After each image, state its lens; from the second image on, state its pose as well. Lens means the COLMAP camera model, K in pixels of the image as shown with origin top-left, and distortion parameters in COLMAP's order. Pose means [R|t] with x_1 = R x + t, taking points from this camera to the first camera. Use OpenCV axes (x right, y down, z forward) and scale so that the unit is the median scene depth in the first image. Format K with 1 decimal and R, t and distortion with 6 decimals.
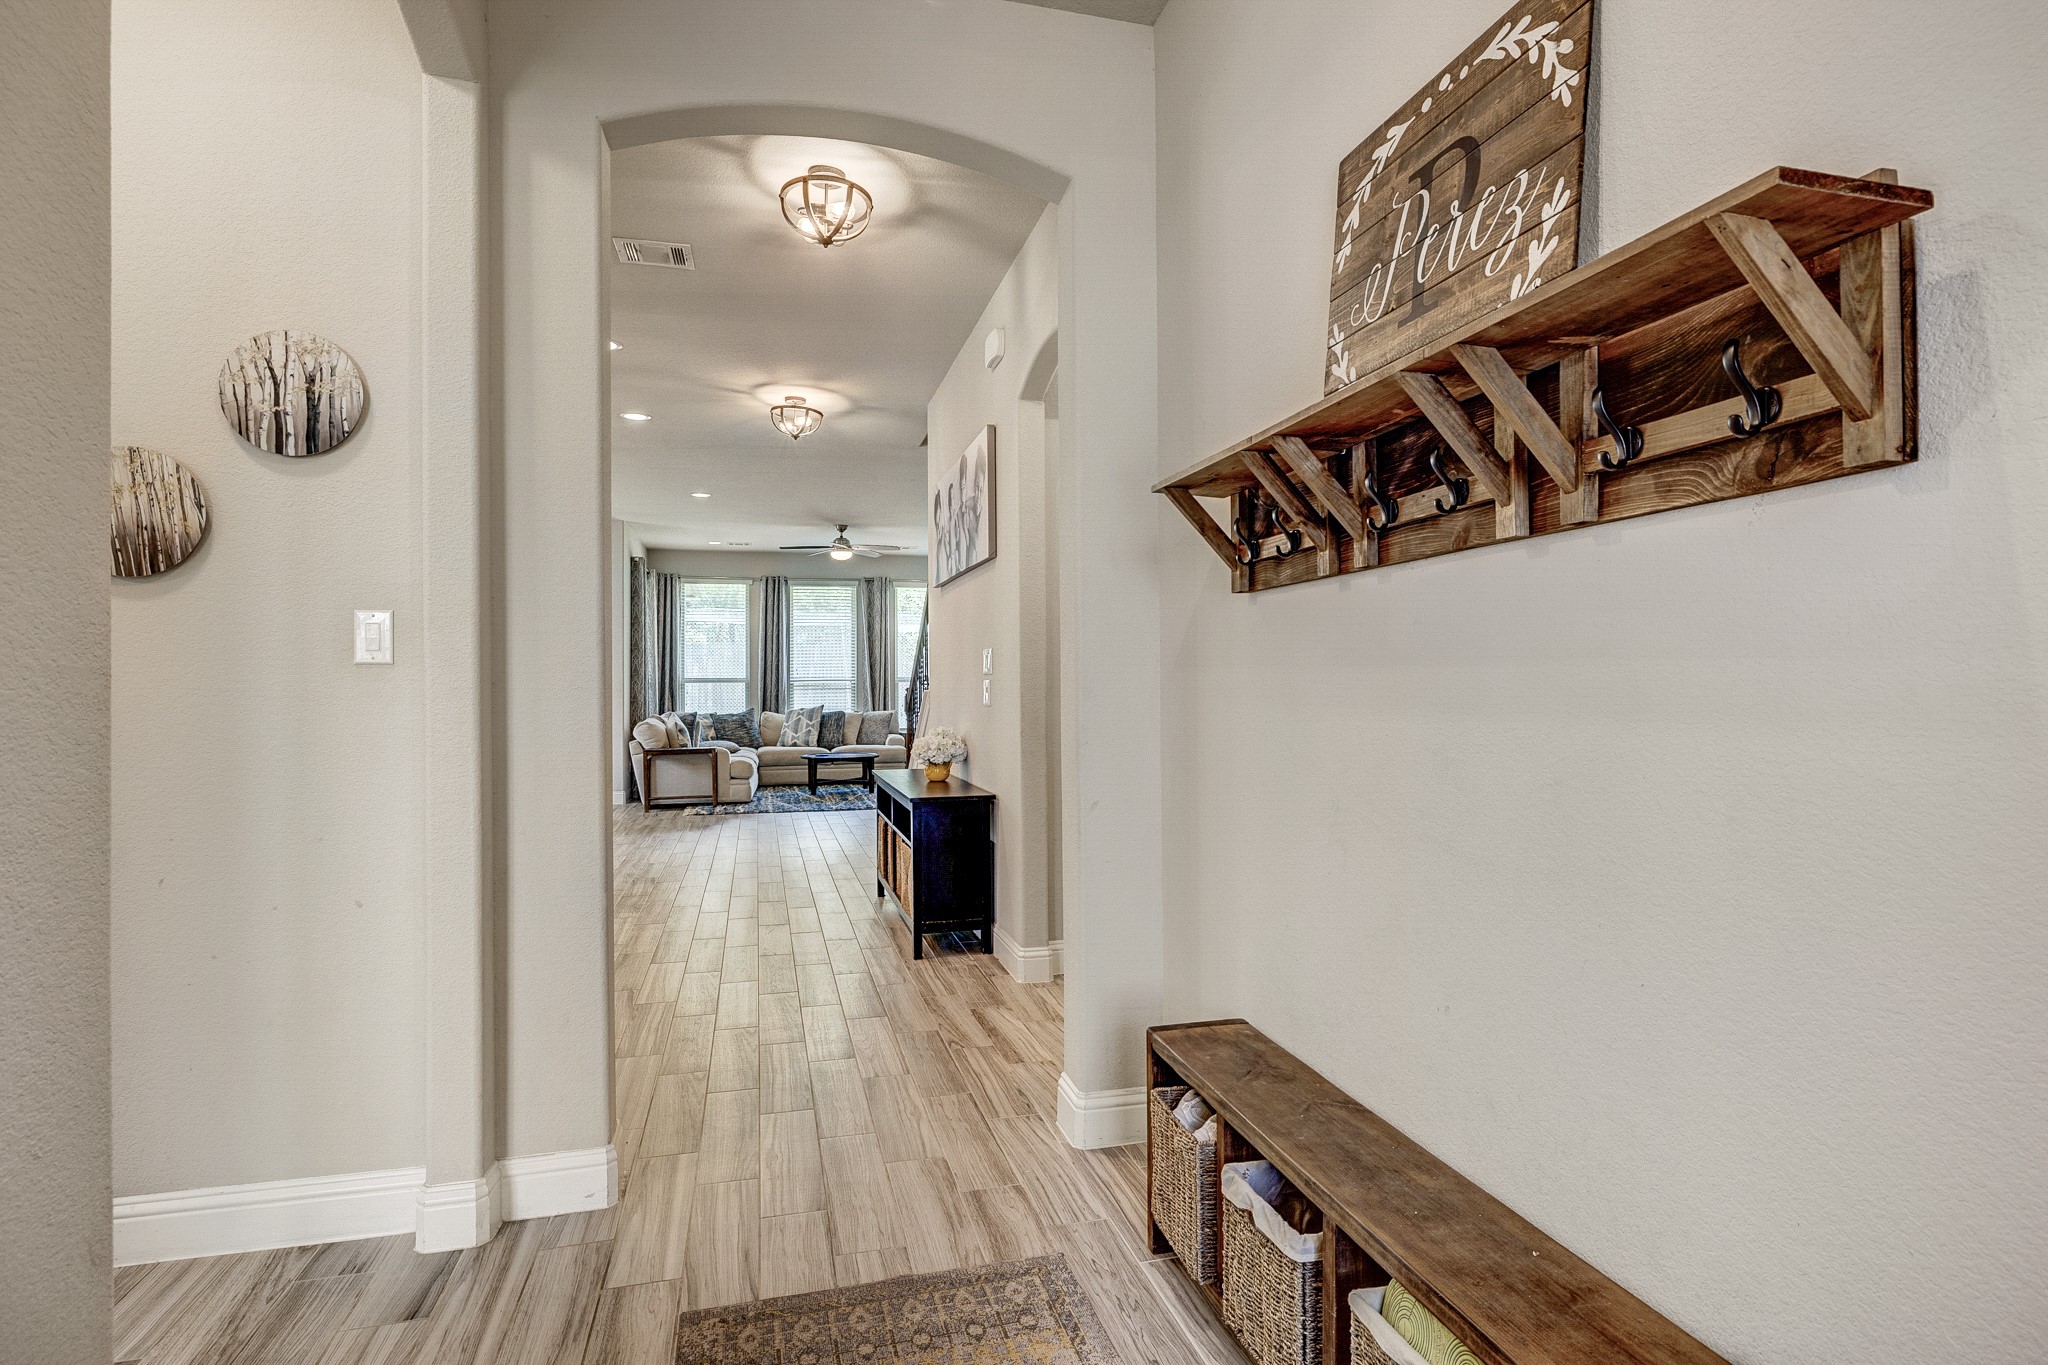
lens RADIAL K [[1034.4, 0, 1024.0], [0, 1034.4, 682.5], [0, 0, 1]] dist [-0.000196, -0.000022]
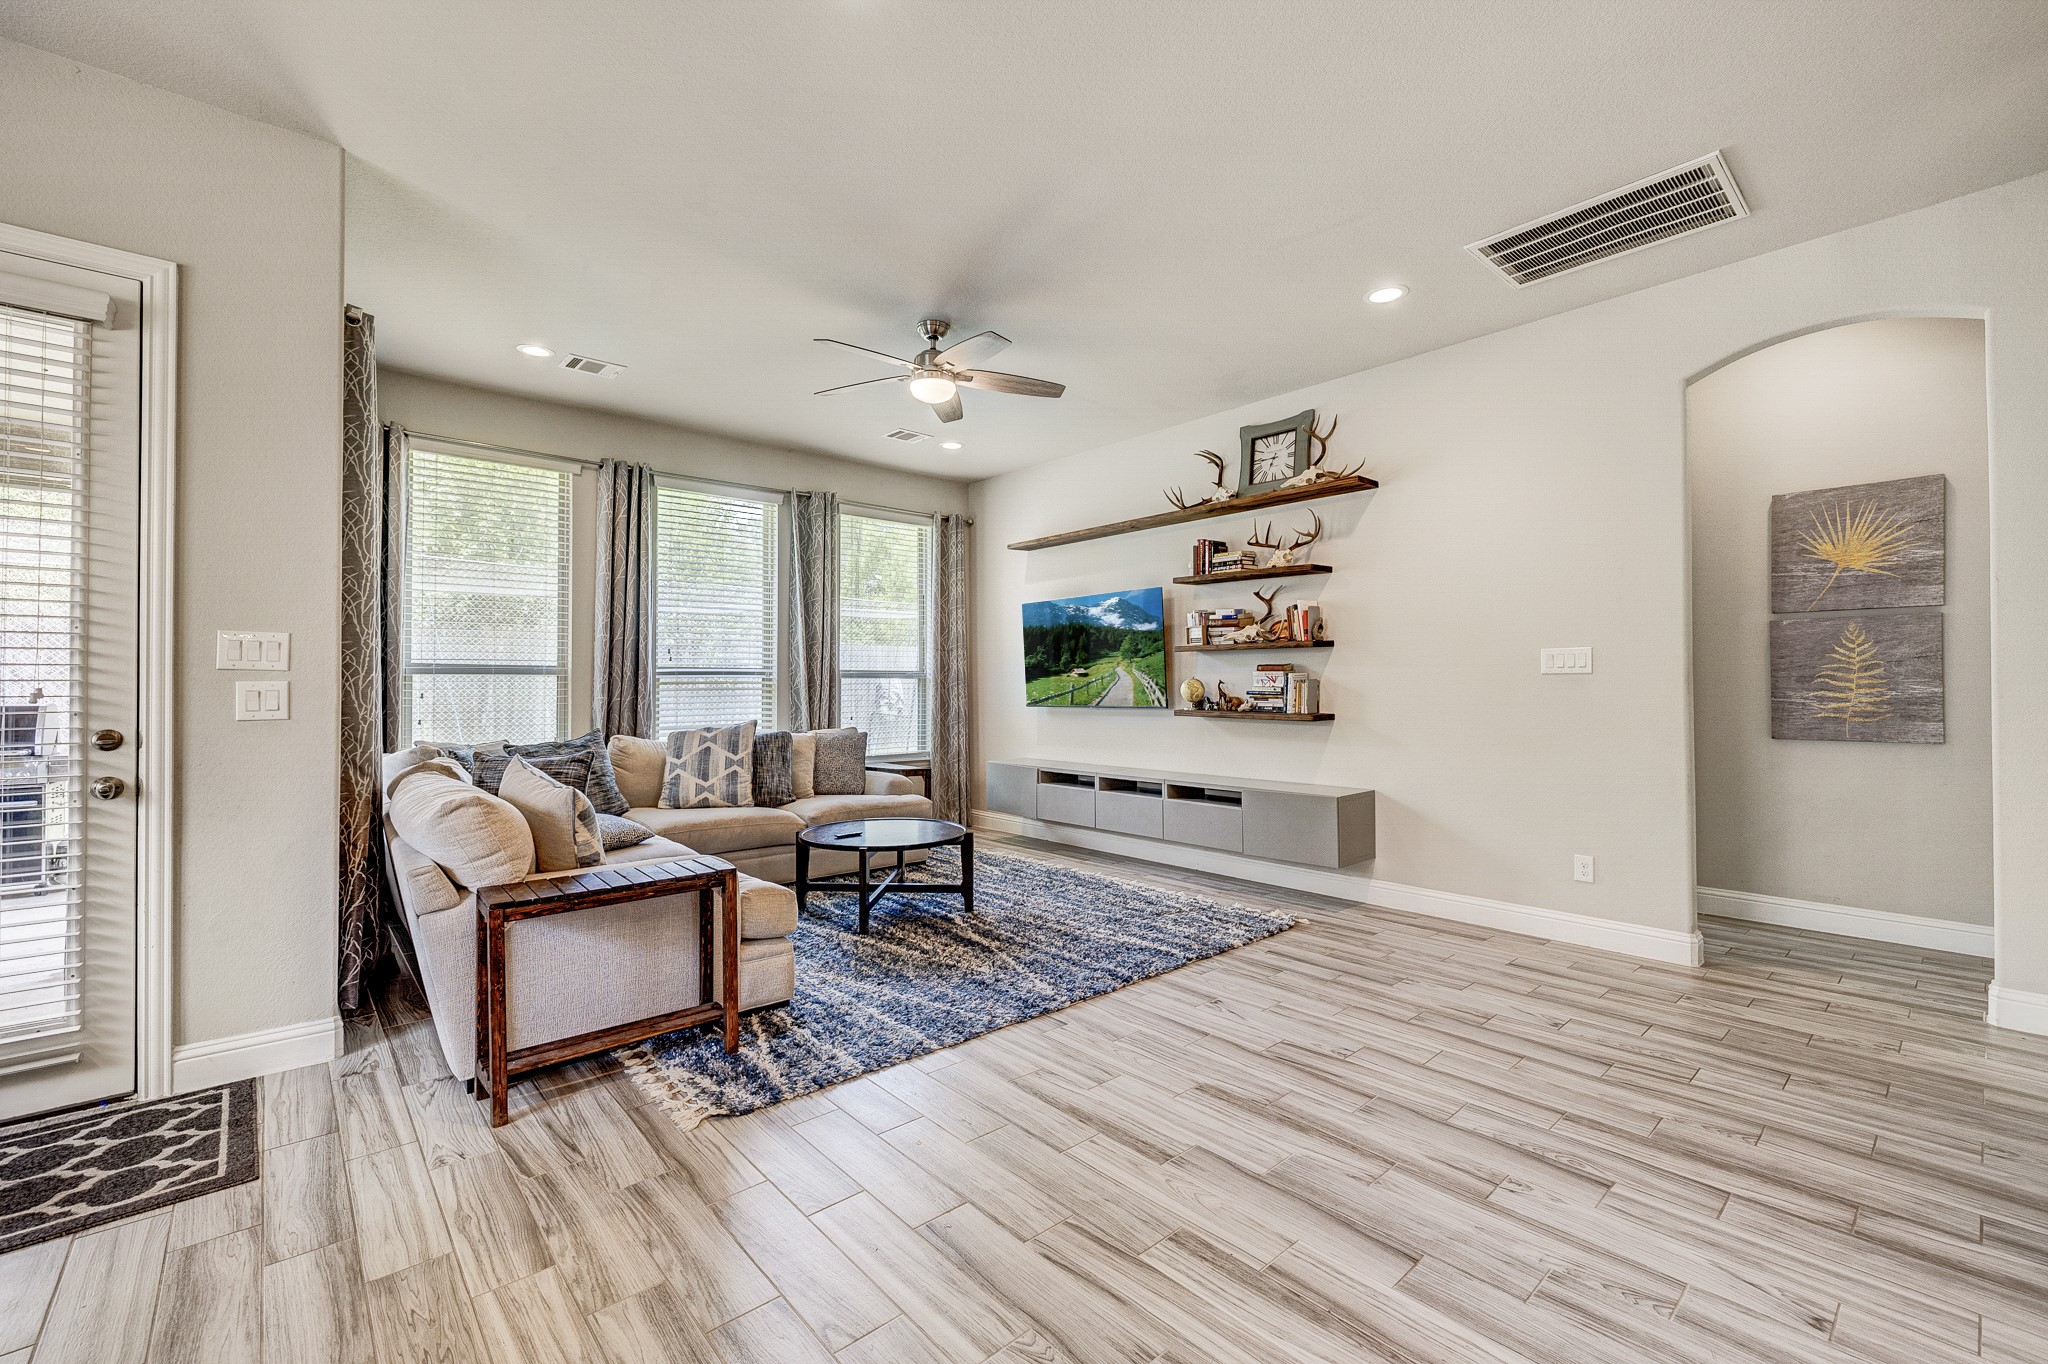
lens RADIAL K [[856.9, 0, 1028.9], [0, 856.9, 677.0], [0, 0, 1]] dist [-0.000199, 0.000019]
pose [[0.889150, 0.010054, 0.457506, -0.268471], [-0.004908, 0.999911, -0.012434, 0.004942], [-0.457590, 0.008810, 0.889120, 0.565769]]
